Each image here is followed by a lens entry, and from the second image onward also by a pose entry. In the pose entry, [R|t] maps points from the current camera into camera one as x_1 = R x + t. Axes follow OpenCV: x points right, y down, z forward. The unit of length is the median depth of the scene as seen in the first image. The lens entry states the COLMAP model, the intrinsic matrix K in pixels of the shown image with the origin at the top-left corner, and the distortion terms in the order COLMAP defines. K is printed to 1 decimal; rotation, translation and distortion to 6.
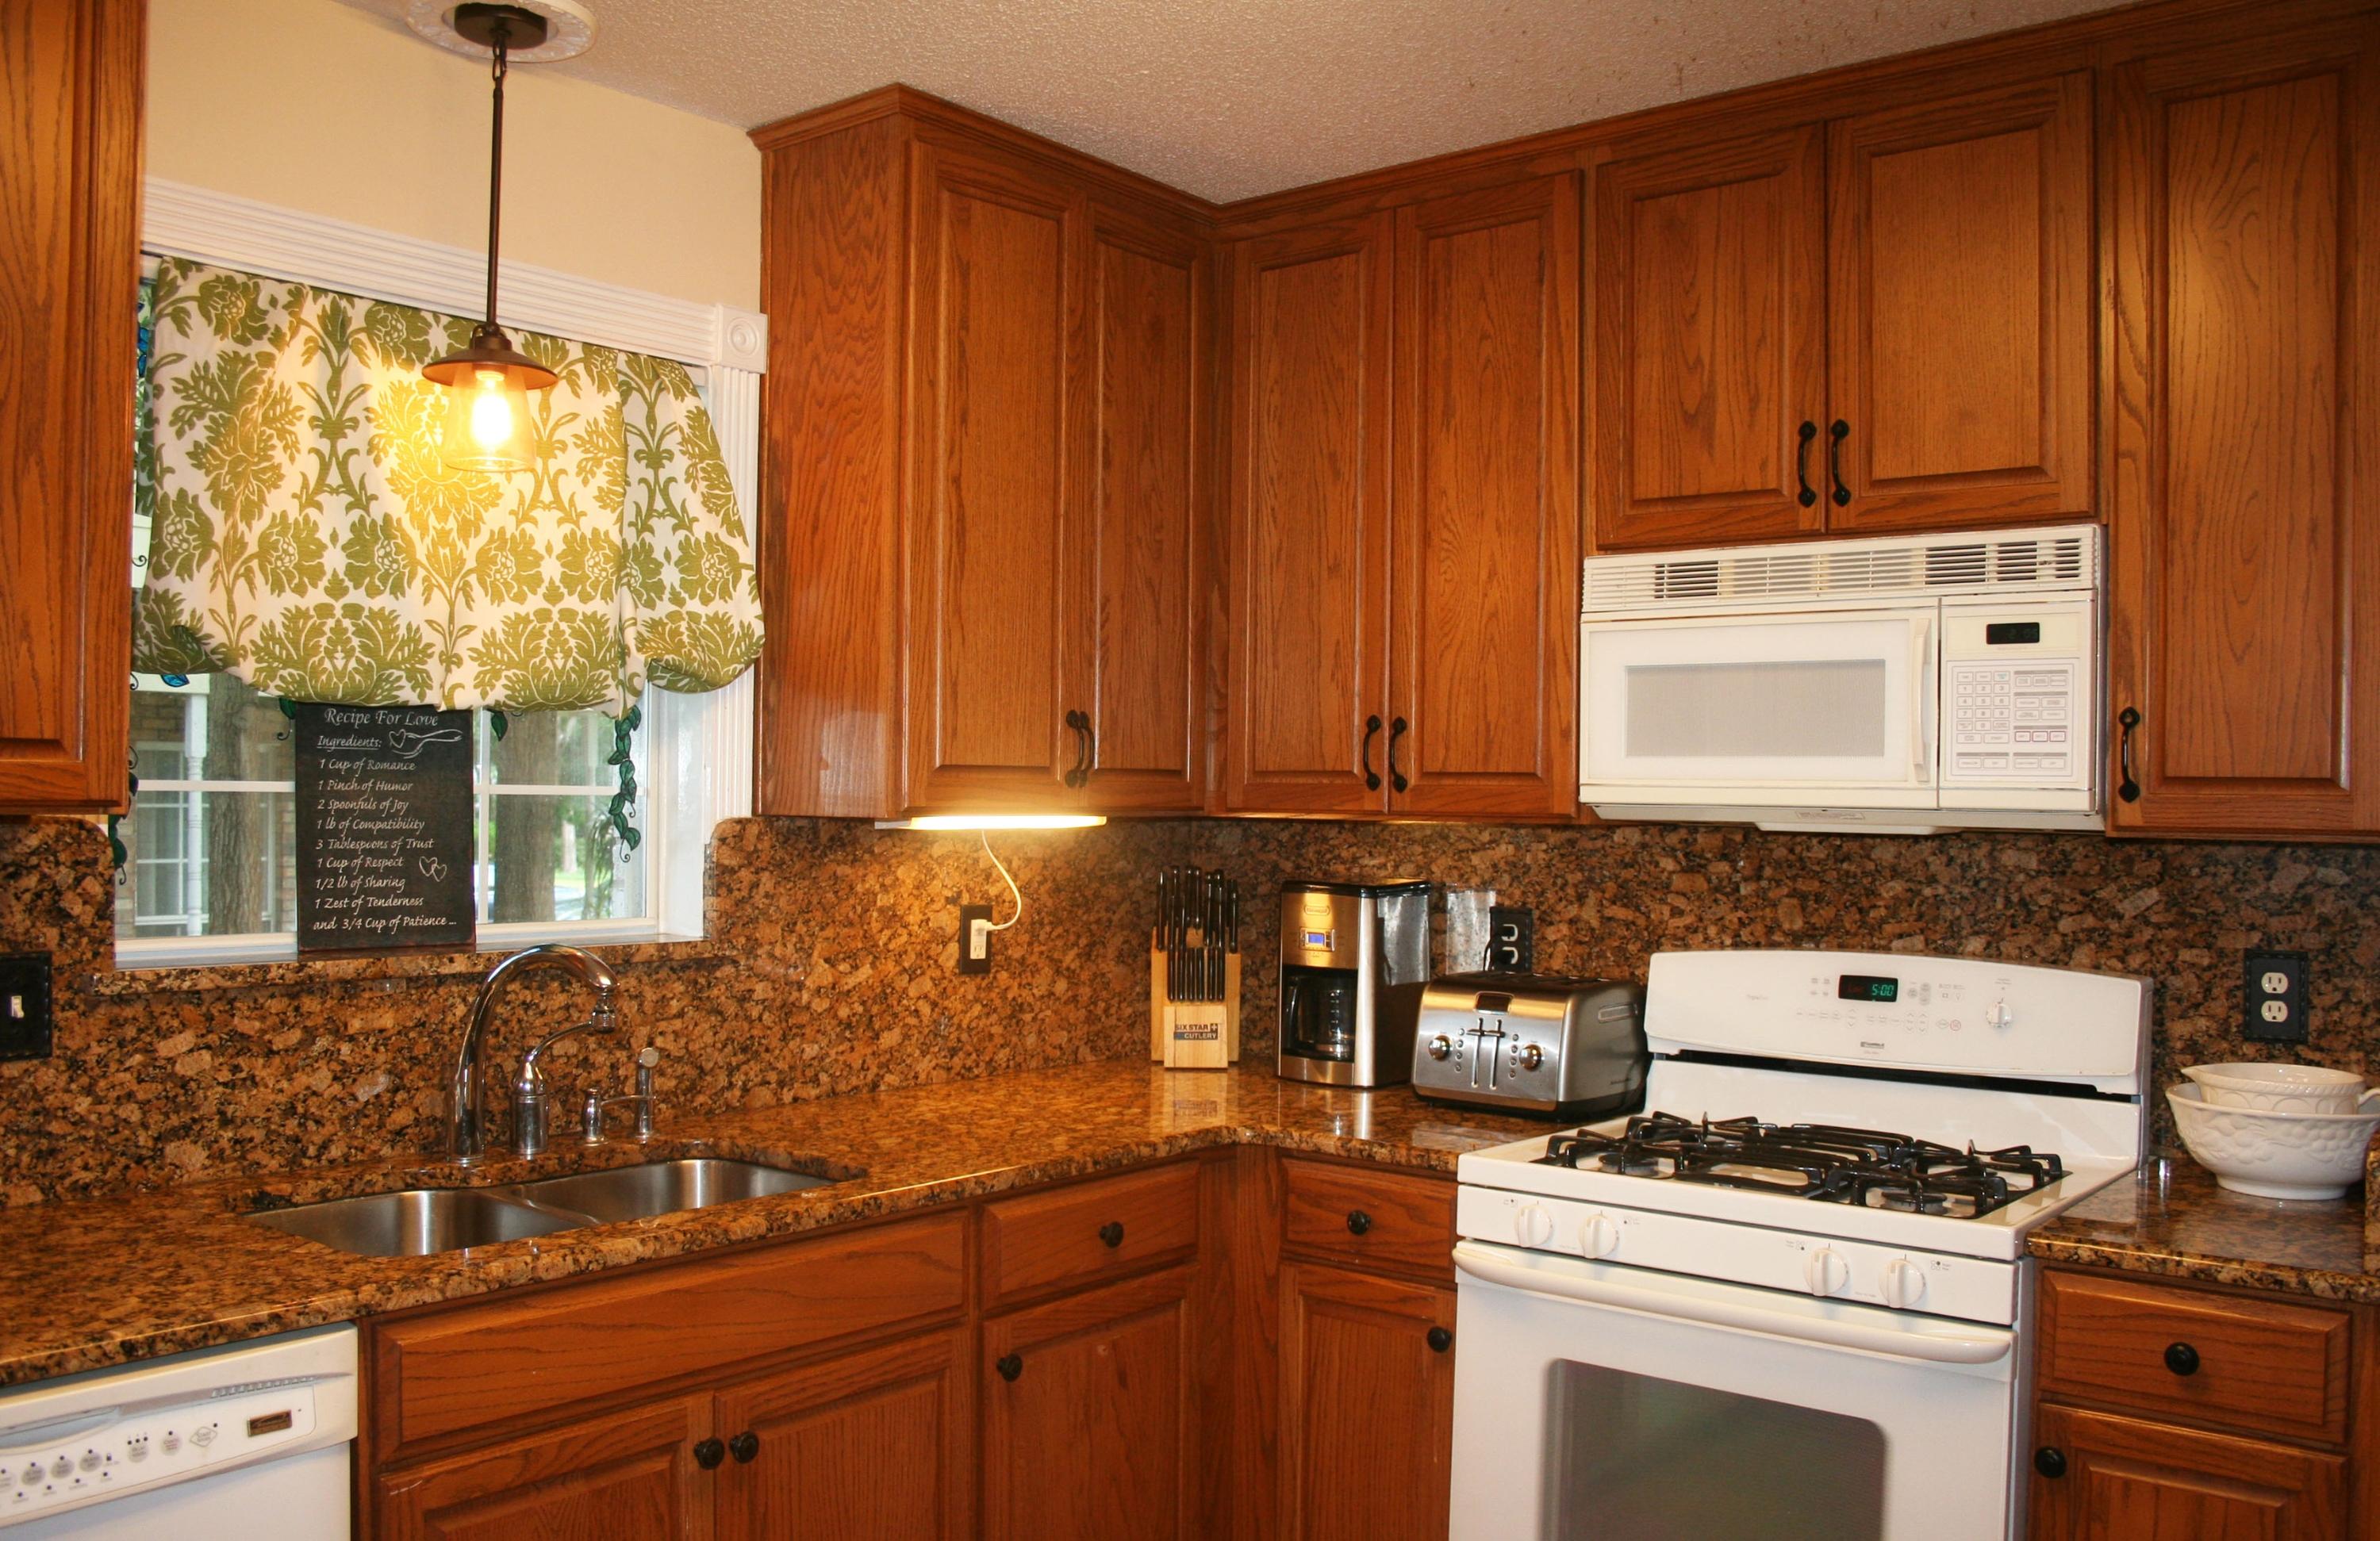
lens RADIAL K [[2025.8, 0, 1191.4], [0, 2025.8, 777.1], [0, 0, 1]] dist [-0.130100, 0.060521]
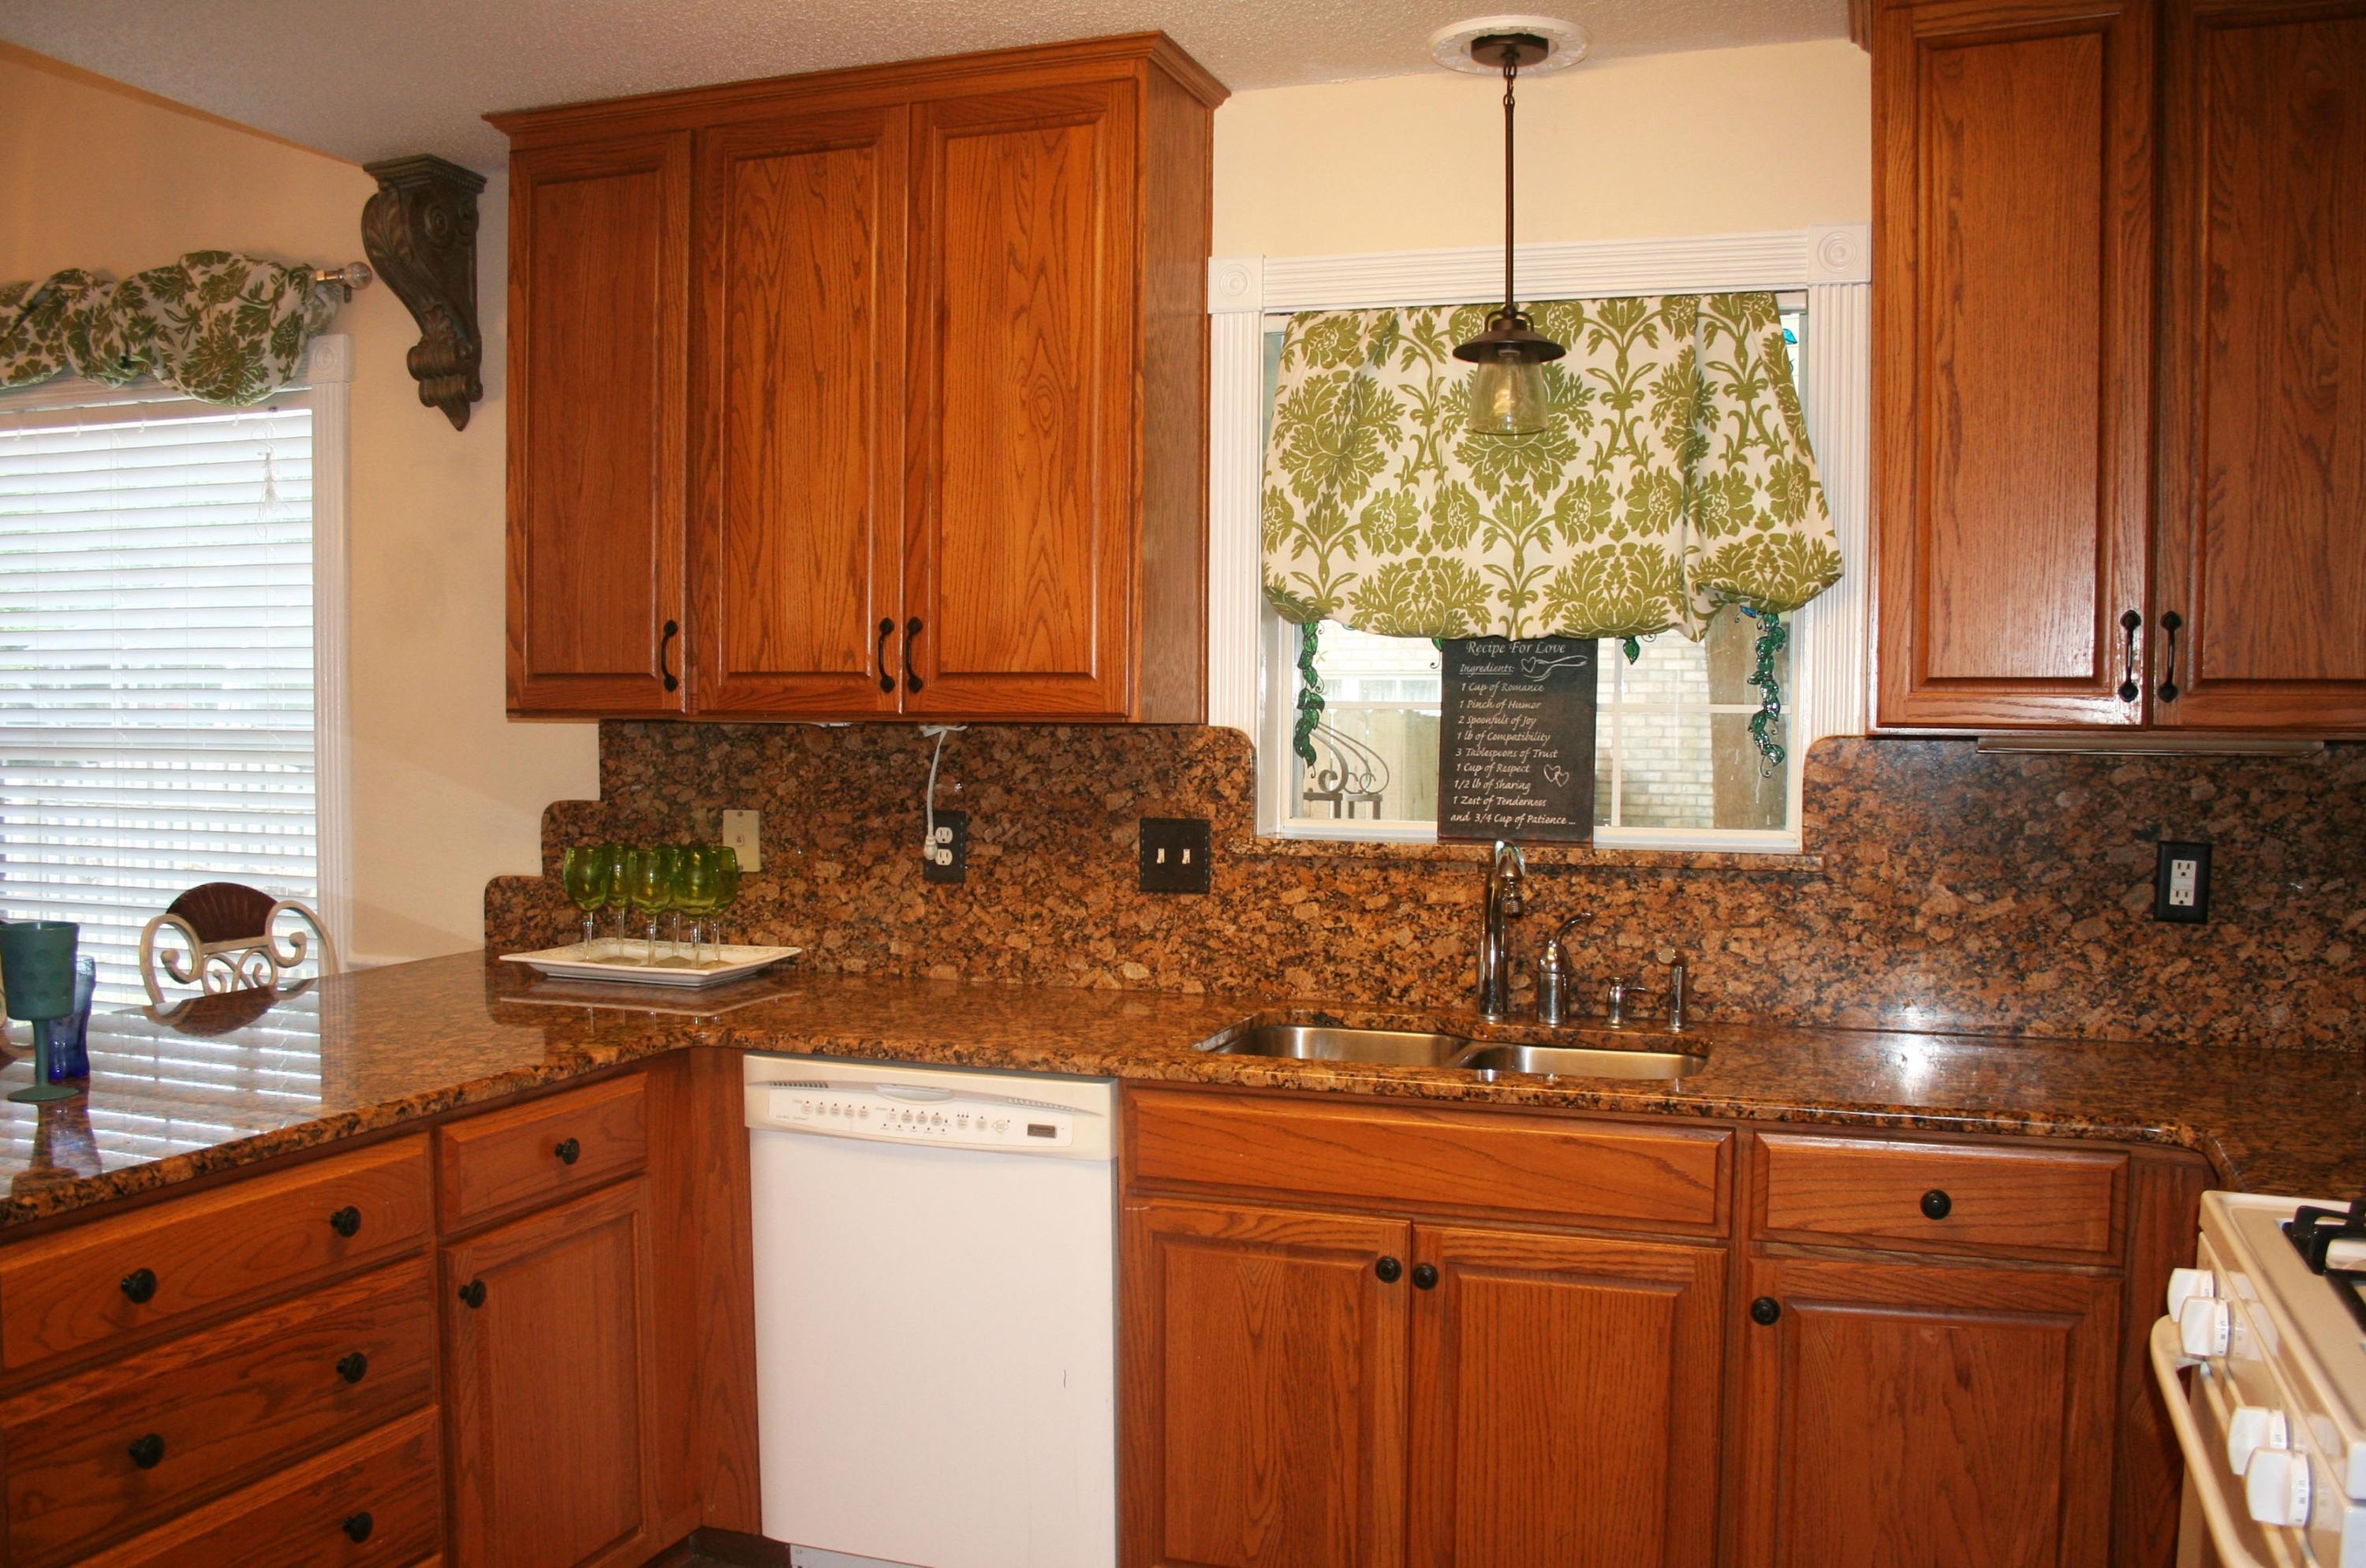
lens RADIAL K [[2052.8, 0, 1180.7], [0, 2052.8, 772.8], [0, 0, 1]] dist [-0.105186, 0.018400]
pose [[0.324317, 0.019919, -0.945739, 0.686958], [0.002921, 0.999752, 0.022058, 0.017424], [0.945944, -0.009917, 0.324178, 0.403490]]
